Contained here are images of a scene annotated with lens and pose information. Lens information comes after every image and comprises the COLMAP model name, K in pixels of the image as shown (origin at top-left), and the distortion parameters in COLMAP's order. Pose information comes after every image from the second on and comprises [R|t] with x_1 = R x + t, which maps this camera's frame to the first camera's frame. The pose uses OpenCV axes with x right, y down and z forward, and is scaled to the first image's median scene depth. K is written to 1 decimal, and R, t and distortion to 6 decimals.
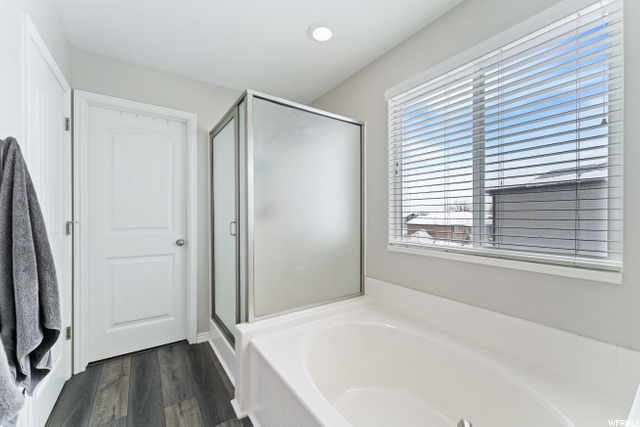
lens RADIAL K [[259.6, 0, 318.5], [0, 259.6, 216.6], [0, 0, 1]] dist [0.002211, 0.000098]
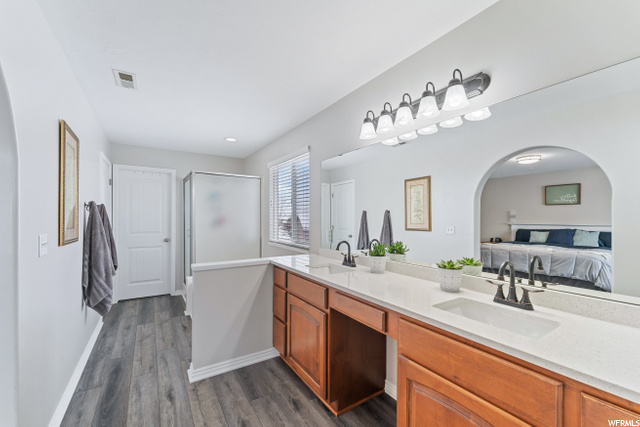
lens RADIAL K [[259.6, 0, 317.7], [0, 259.6, 215.1], [0, 0, 1]] dist [0.002211, 0.000098]
pose [[0.999711, 0.001471, -0.024006, 0.637343], [-0.001590, 0.999987, -0.004934, -0.075806], [0.023998, 0.004971, 0.999700, -0.889196]]
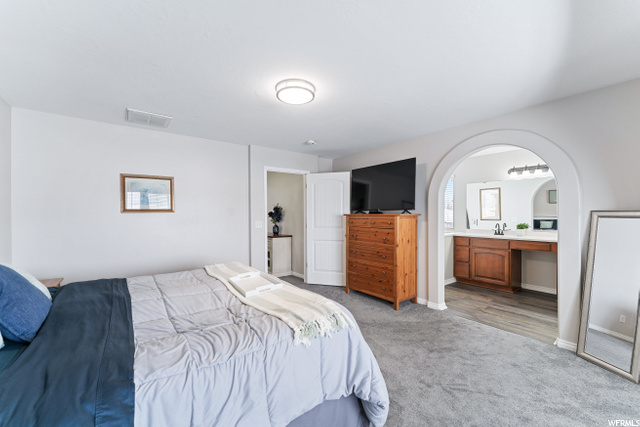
lens RADIAL K [[259.6, 0, 320.6], [0, 259.6, 213.3], [0, 0, 1]] dist [0.002211, 0.000098]
pose [[0.997673, -0.010021, 0.067443, -2.192144], [0.010251, 0.999943, -0.003078, -0.064146], [-0.067408, 0.003762, 0.997718, -2.837504]]
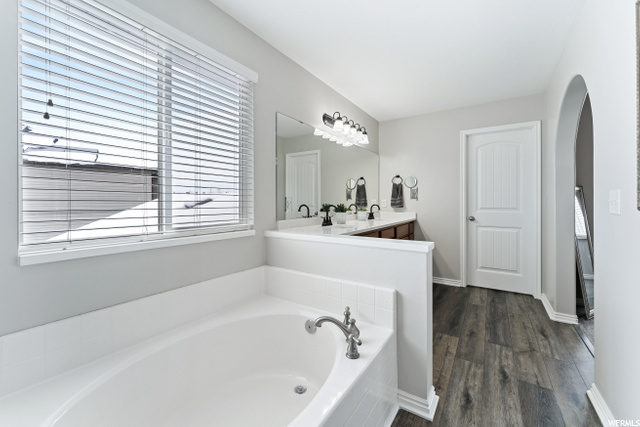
lens RADIAL K [[259.6, 0, 324.4], [0, 259.6, 202.0], [0, 0, 1]] dist [0.002211, 0.000098]
pose [[-0.384949, -0.008237, 0.922901, -1.228327], [0.004253, 0.999934, 0.010698, 0.054654], [-0.922928, 0.008043, -0.384888, 1.860060]]
